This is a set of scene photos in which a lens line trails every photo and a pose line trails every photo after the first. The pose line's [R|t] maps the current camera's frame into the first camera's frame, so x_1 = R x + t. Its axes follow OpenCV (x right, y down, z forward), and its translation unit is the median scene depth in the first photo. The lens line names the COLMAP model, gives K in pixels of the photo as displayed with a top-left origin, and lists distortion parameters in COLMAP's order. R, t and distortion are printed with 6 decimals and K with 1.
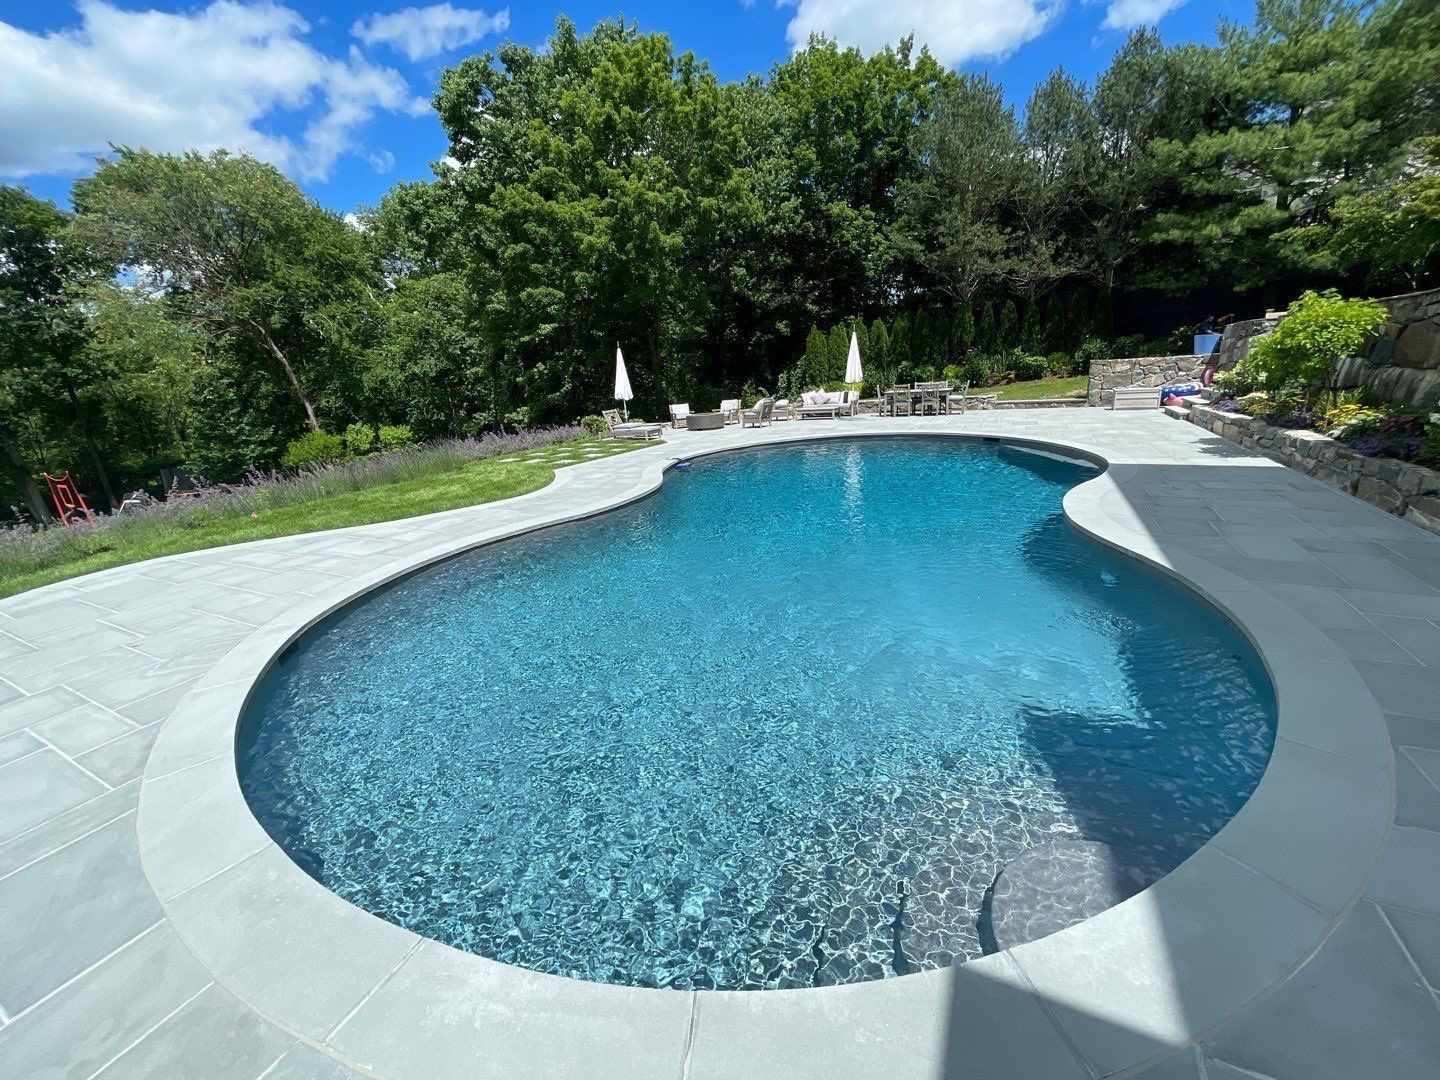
lens RADIAL K [[583.6, 0, 711.3], [0, 583.6, 538.1], [0, 0, 1]] dist [0.009839, -0.001701]
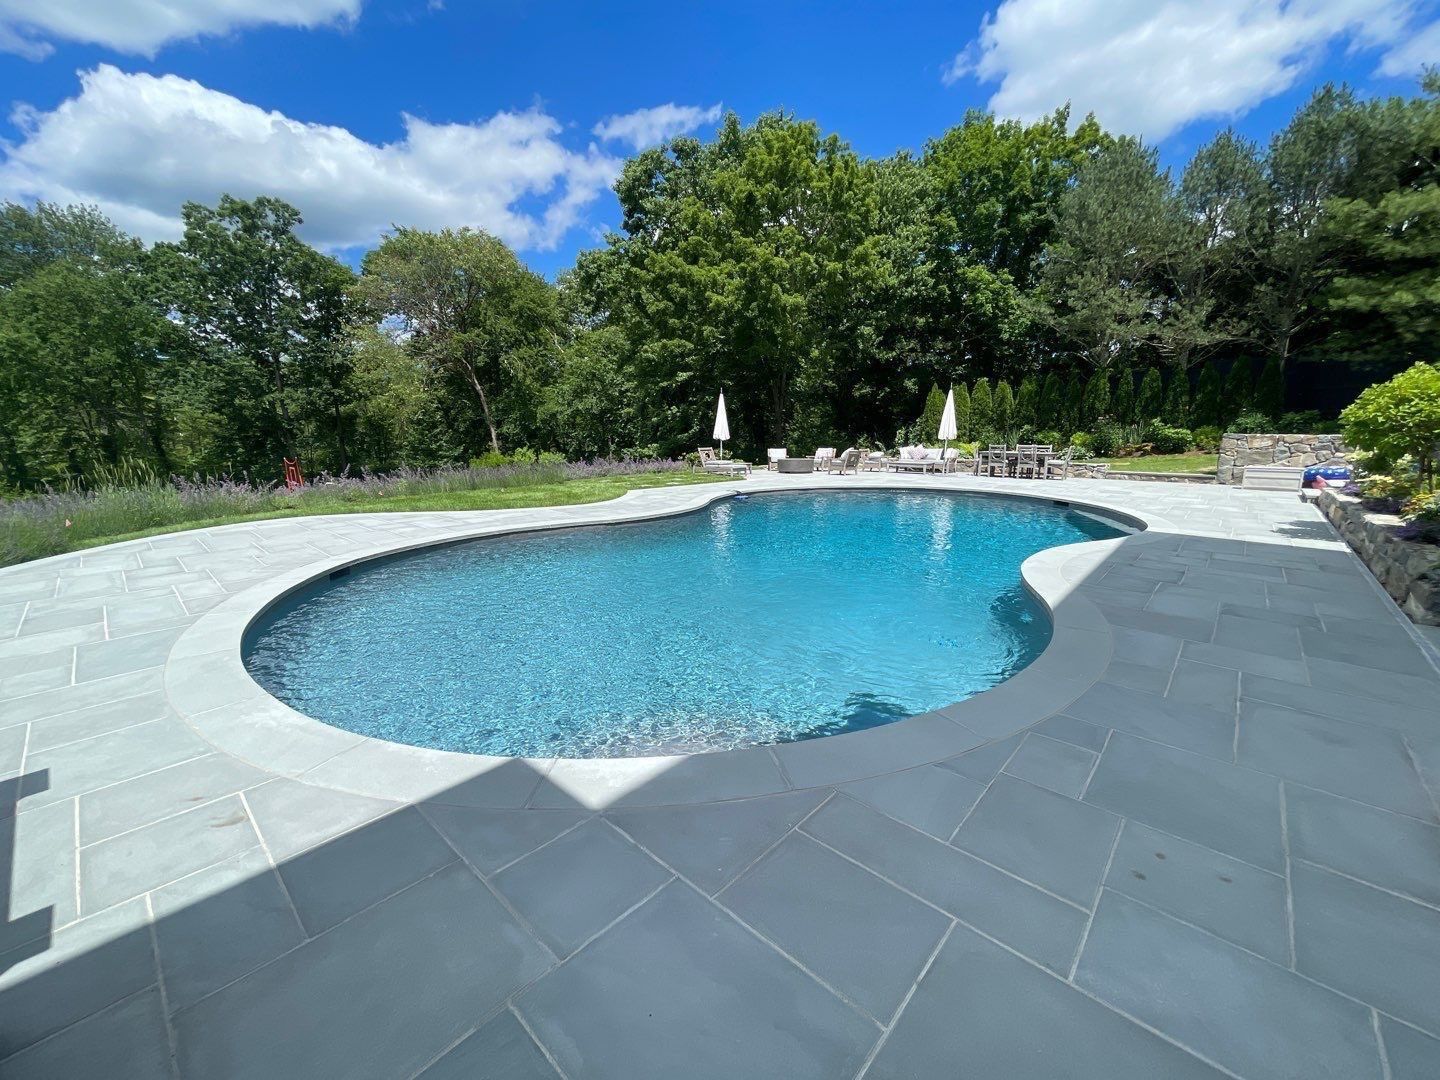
lens RADIAL K [[583.6, 0, 707.5], [0, 583.6, 535.6], [0, 0, 1]] dist [0.009839, -0.001701]
pose [[0.961287, 0.116284, -0.249811, 0.095268], [-0.138412, 0.987691, -0.072858, 0.018694], [0.238264, 0.104614, 0.965550, -0.029392]]
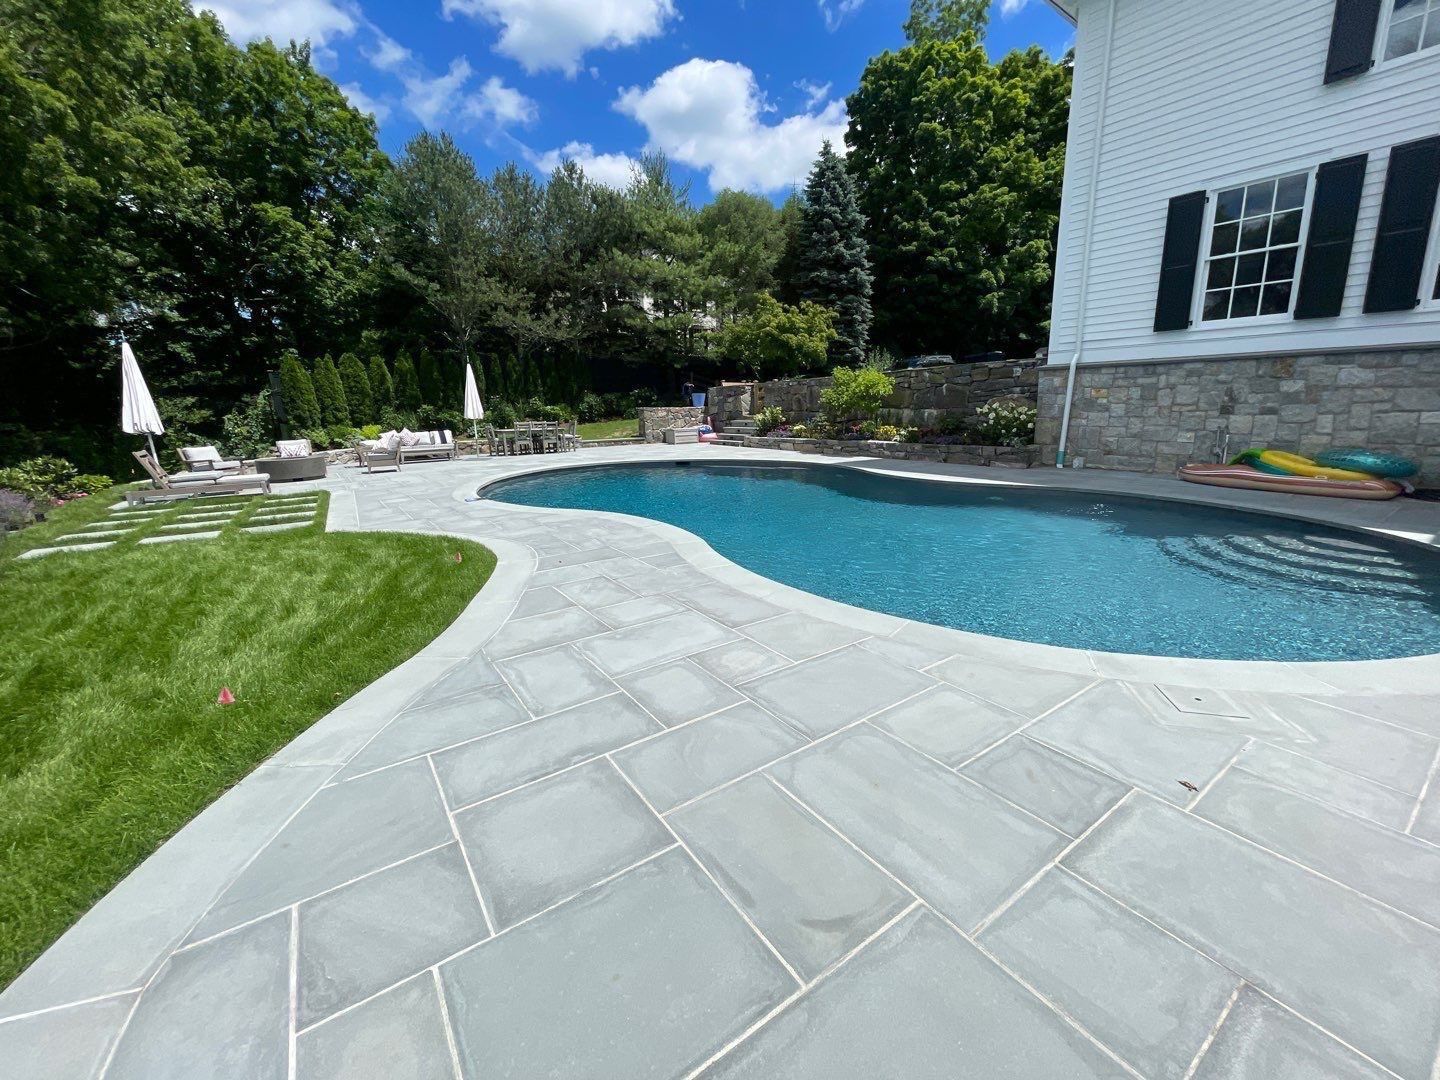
lens RADIAL K [[583.6, 0, 727.5], [0, 583.6, 538.5], [0, 0, 1]] dist [0.009839, -0.001701]
pose [[0.471228, -0.146858, 0.869699, -0.293693], [0.237518, 0.970744, 0.035226, -0.021191], [-0.849429, 0.189969, 0.492324, 0.201729]]
